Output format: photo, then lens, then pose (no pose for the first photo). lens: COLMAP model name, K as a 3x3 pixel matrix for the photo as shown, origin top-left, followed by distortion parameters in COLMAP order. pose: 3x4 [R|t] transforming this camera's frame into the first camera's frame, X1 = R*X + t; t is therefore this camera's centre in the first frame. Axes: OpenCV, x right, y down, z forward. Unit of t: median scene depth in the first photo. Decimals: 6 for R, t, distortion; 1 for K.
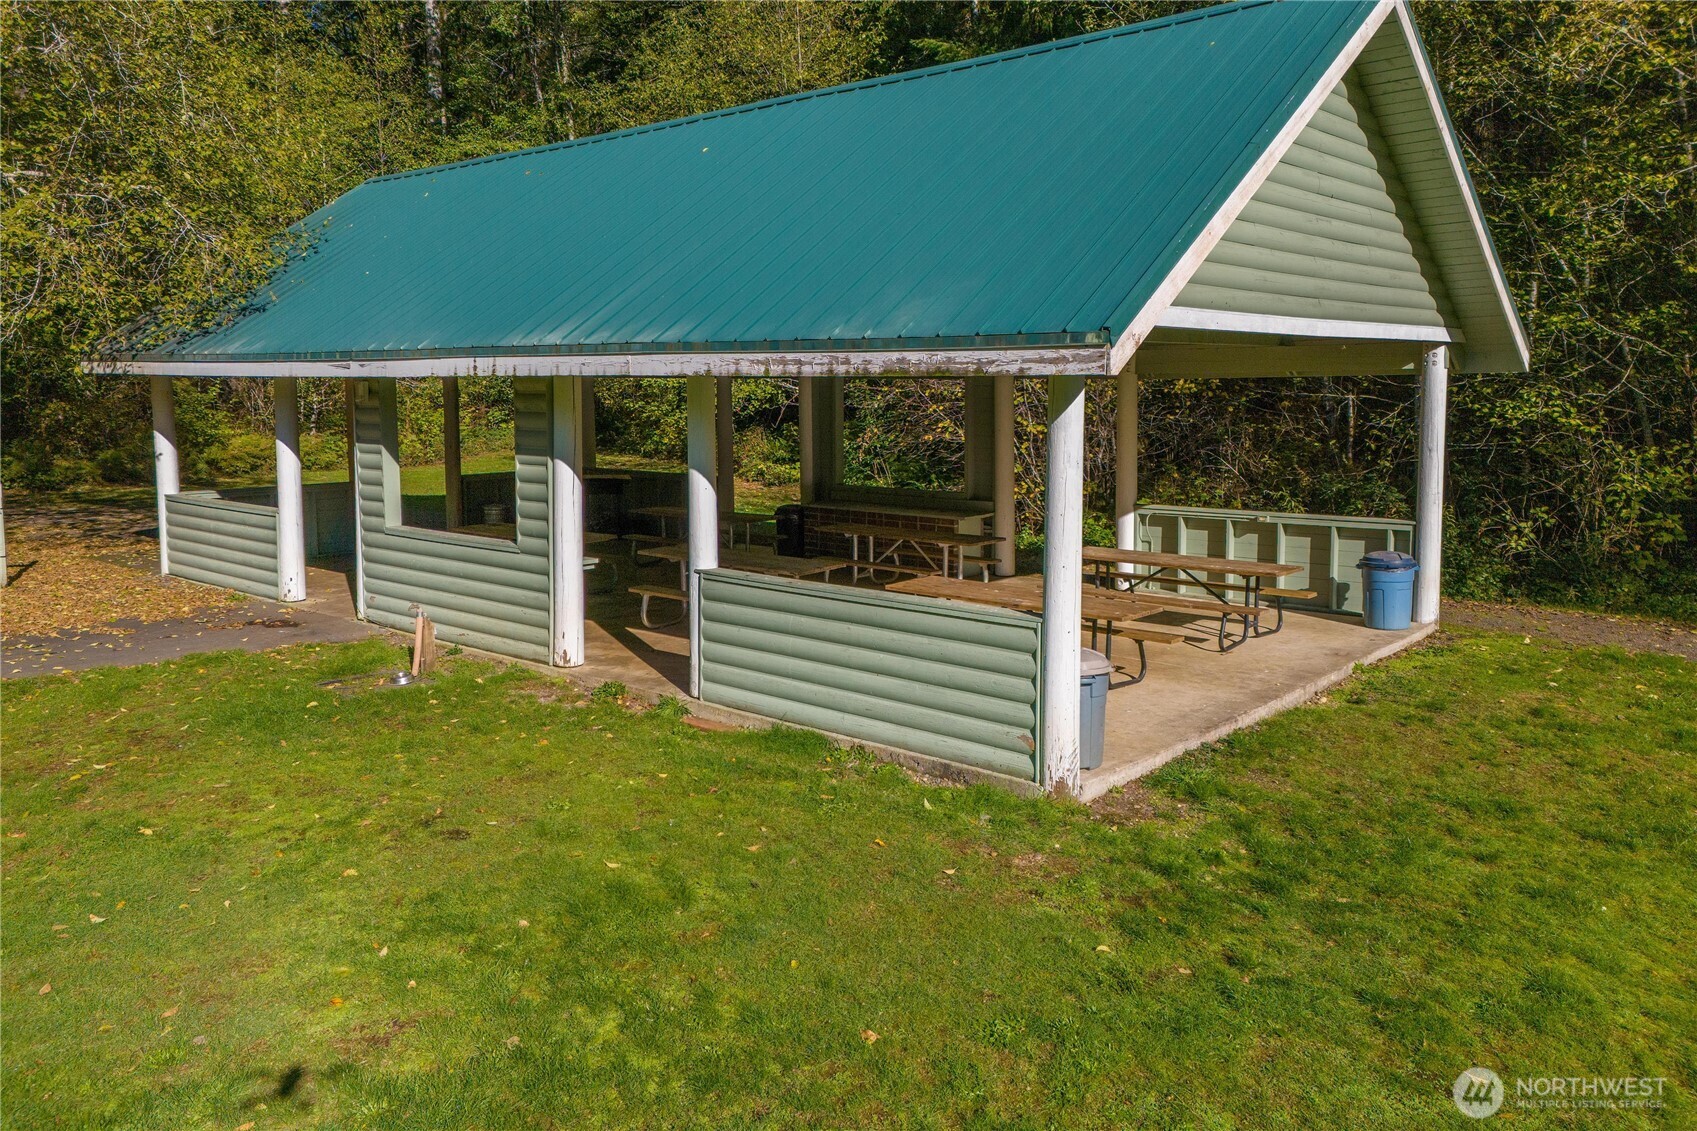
lens RADIAL K [[1241.9, 0, 848.5], [0, 1241.9, 565.5], [0, 0, 1]] dist [0.059558, -0.058522]
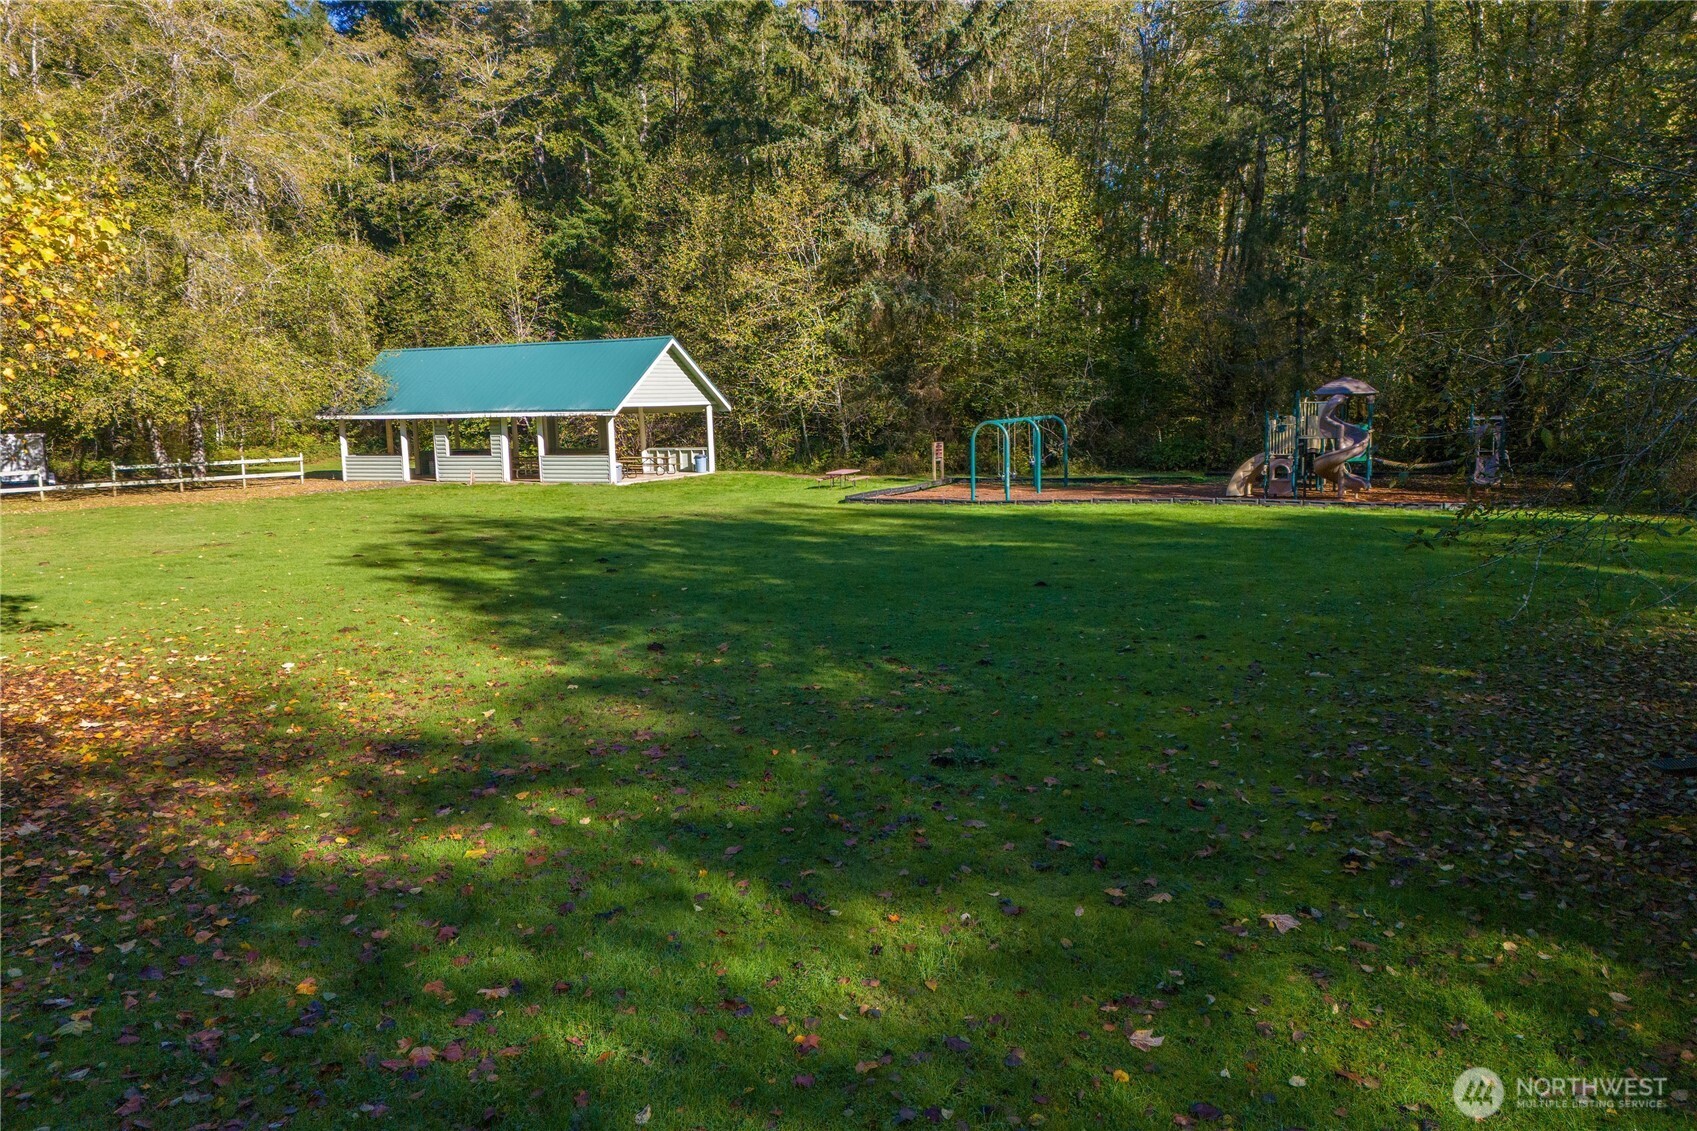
lens RADIAL K [[1241.9, 0, 848.5], [0, 1241.9, 565.5], [0, 0, 1]] dist [0.059558, -0.058522]
pose [[0.961455, -0.054658, 0.269474, -0.266592], [0.059739, 0.998157, -0.010684, 0.493124], [-0.268393, 0.026370, 0.962949, -3.561945]]
